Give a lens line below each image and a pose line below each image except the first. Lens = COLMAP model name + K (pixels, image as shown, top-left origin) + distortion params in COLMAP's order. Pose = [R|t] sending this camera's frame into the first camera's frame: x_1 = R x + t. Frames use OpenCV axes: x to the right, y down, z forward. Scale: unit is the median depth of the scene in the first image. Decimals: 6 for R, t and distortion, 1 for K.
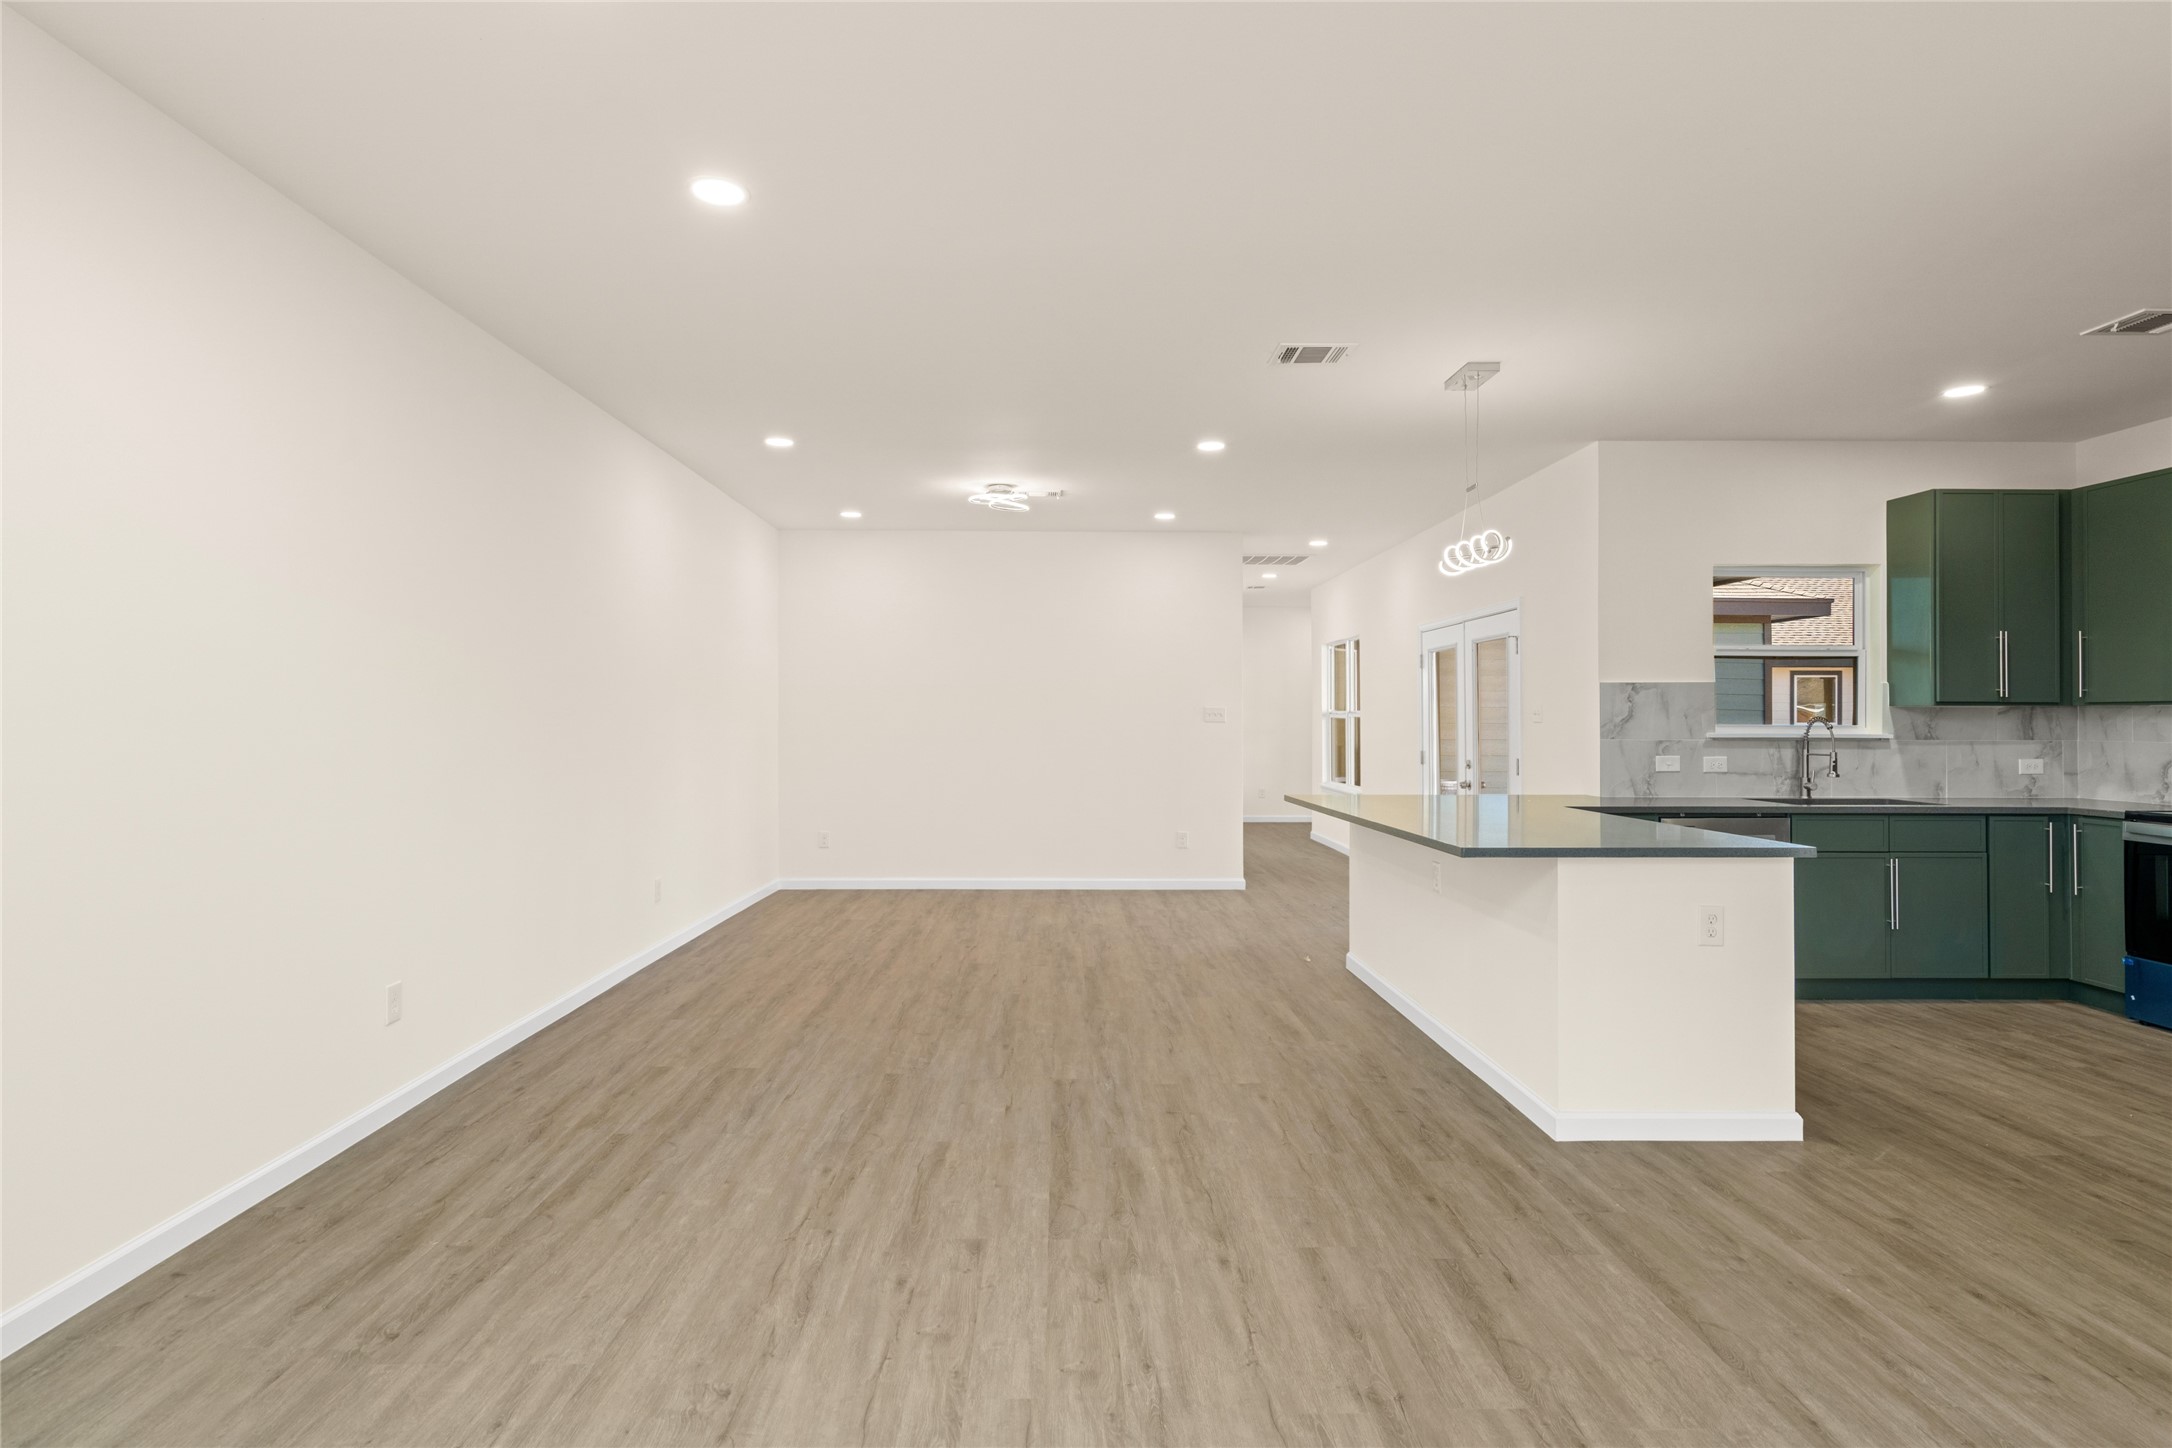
lens RADIAL K [[1096.1, 0, 1070.2], [0, 1096.1, 722.1], [0, 0, 1]] dist [-0.015371, 0.005174]
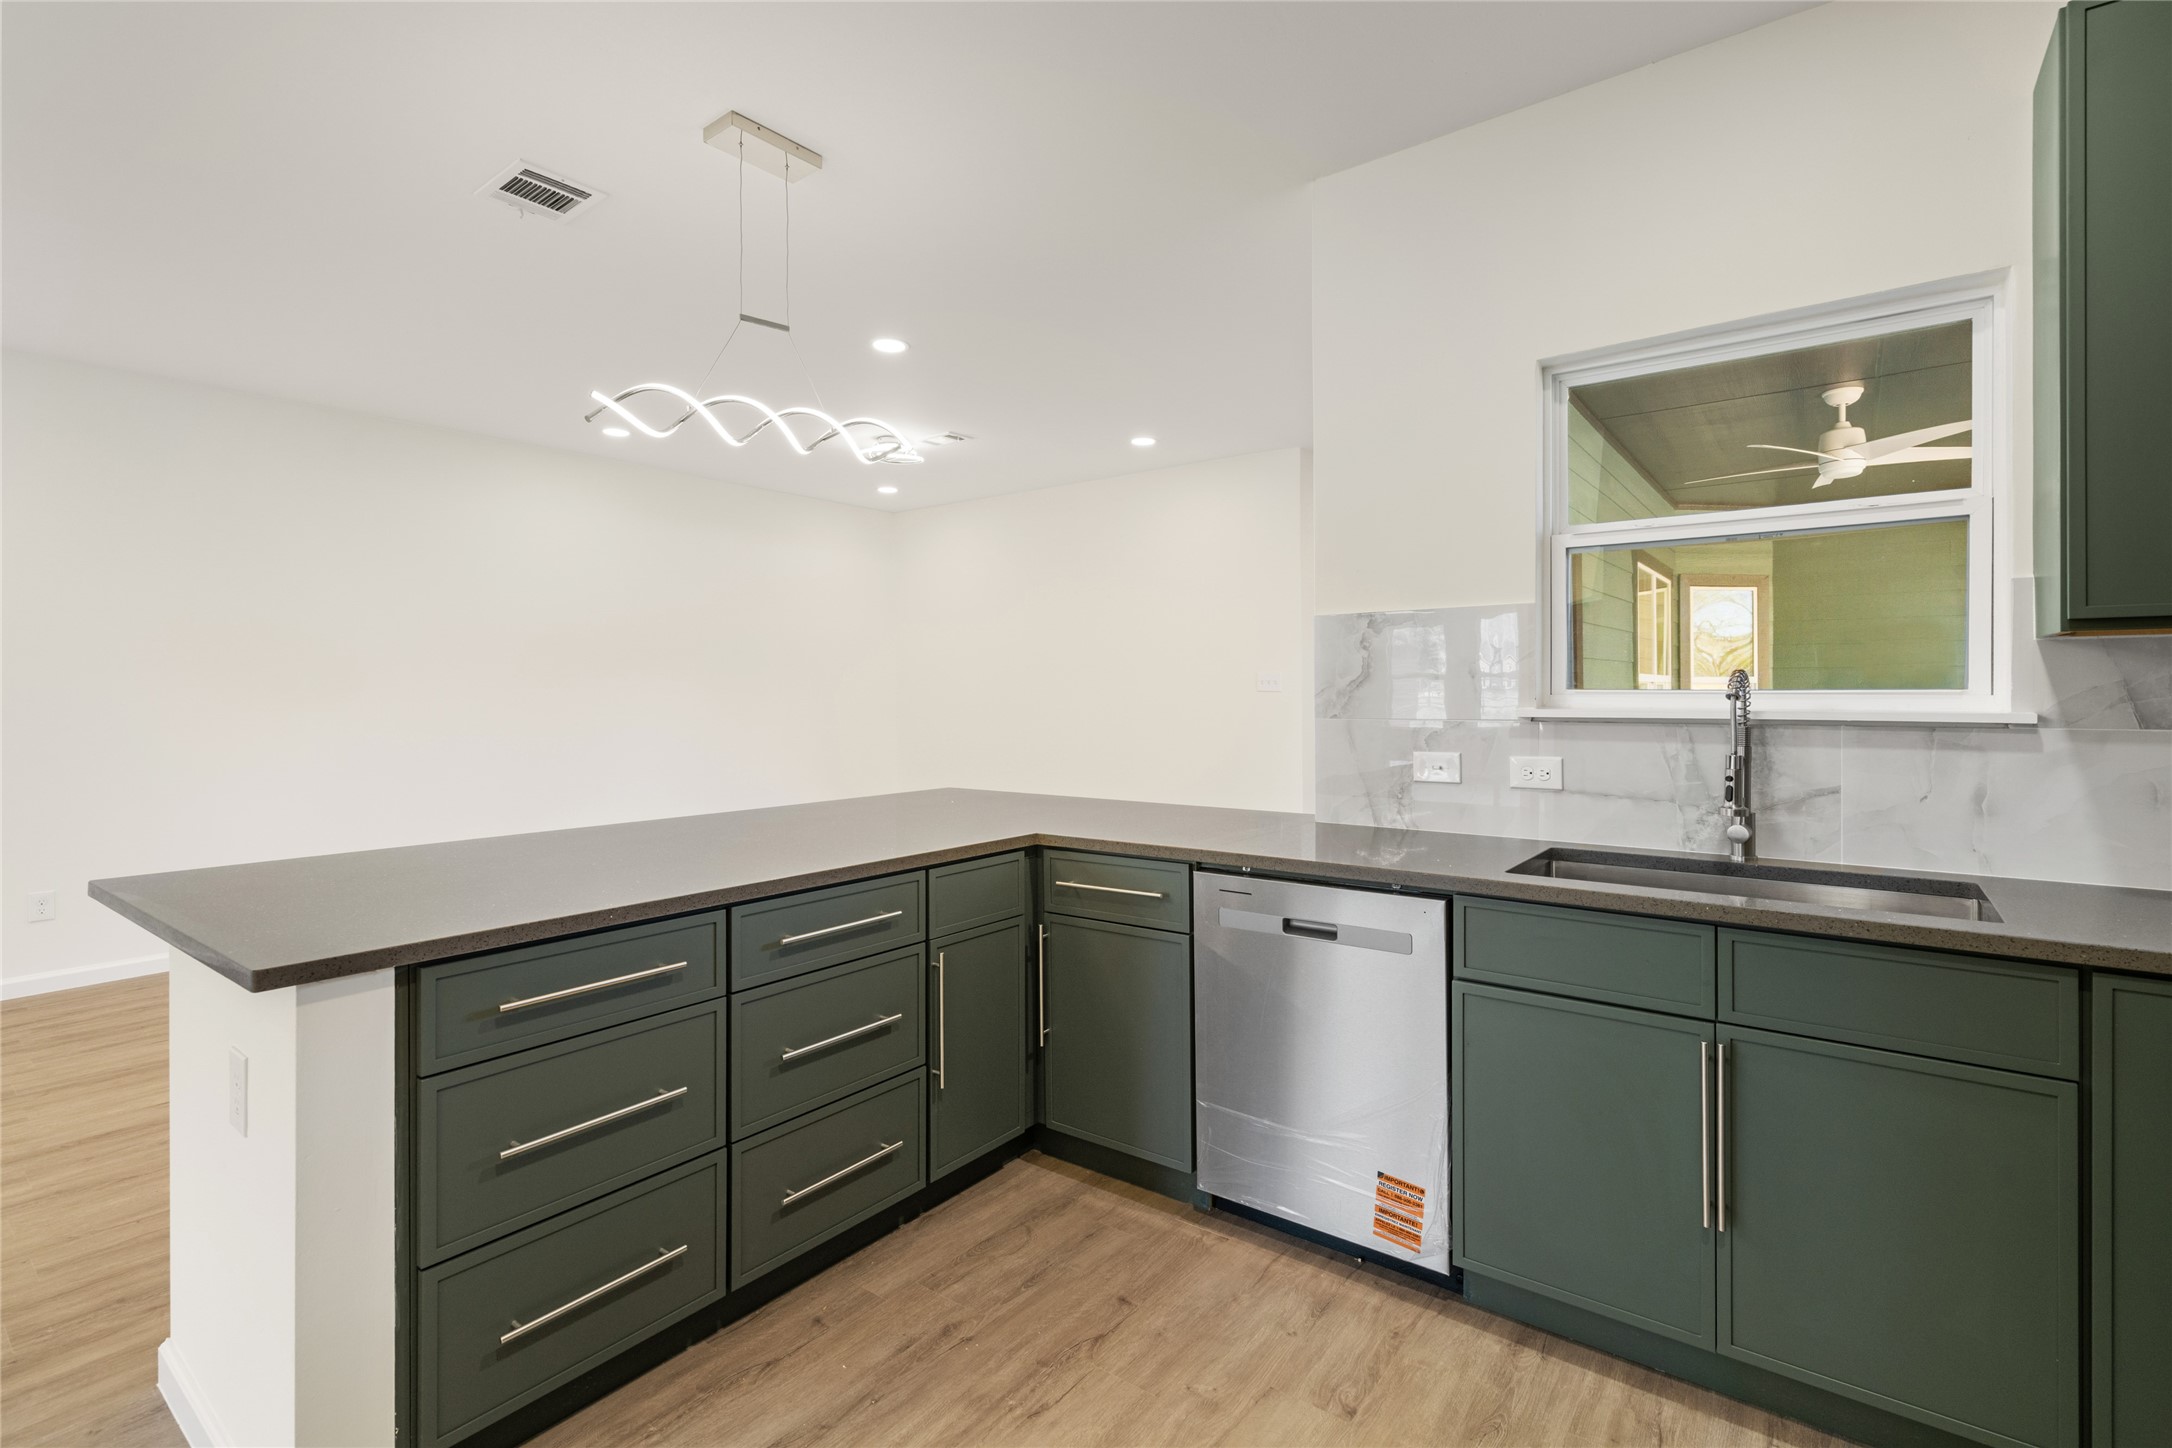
lens RADIAL K [[993.7, 0, 1068.5], [0, 993.7, 716.1], [0, 0, 1]] dist [-0.010755, 0.002790]
pose [[0.790123, 0.010247, -0.612863, 0.715474], [0.000909, 0.999840, 0.017889, 0.006103], [0.612948, -0.014691, 0.789987, 0.537900]]
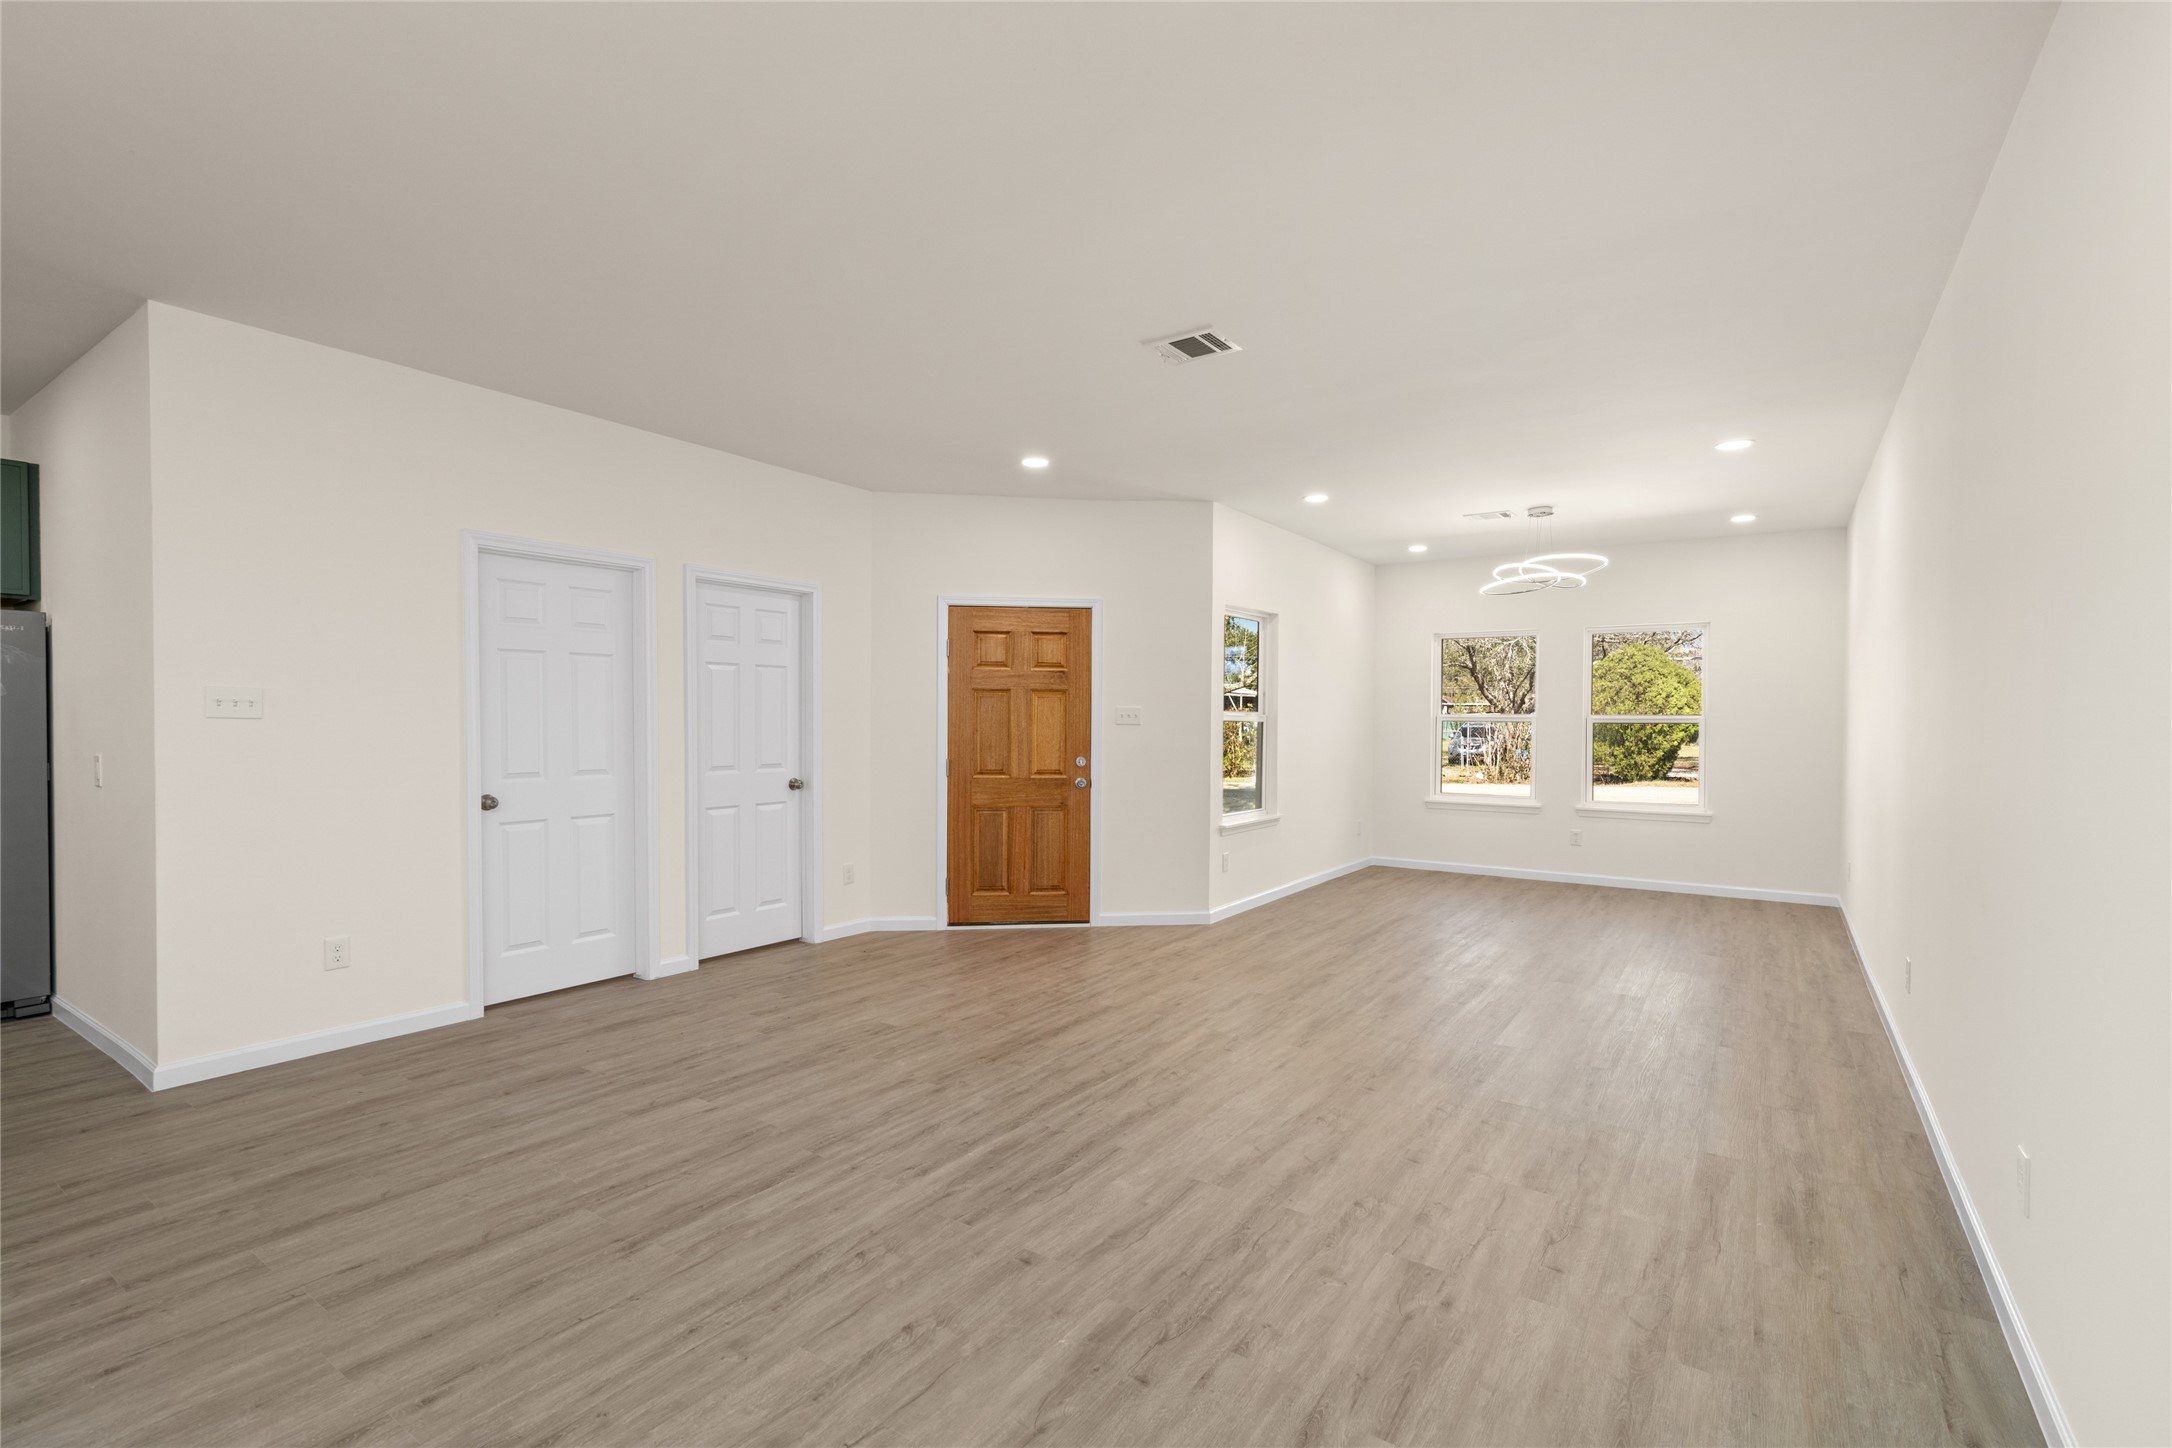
lens RADIAL K [[993.7, 0, 1081.0], [0, 993.7, 729.8], [0, 0, 1]] dist [-0.010755, 0.002790]
pose [[-0.815308, -0.012482, 0.578893, -0.325379], [-0.004922, 0.999881, 0.014627, -0.006611], [-0.579007, 0.009076, -0.815272, 0.639514]]
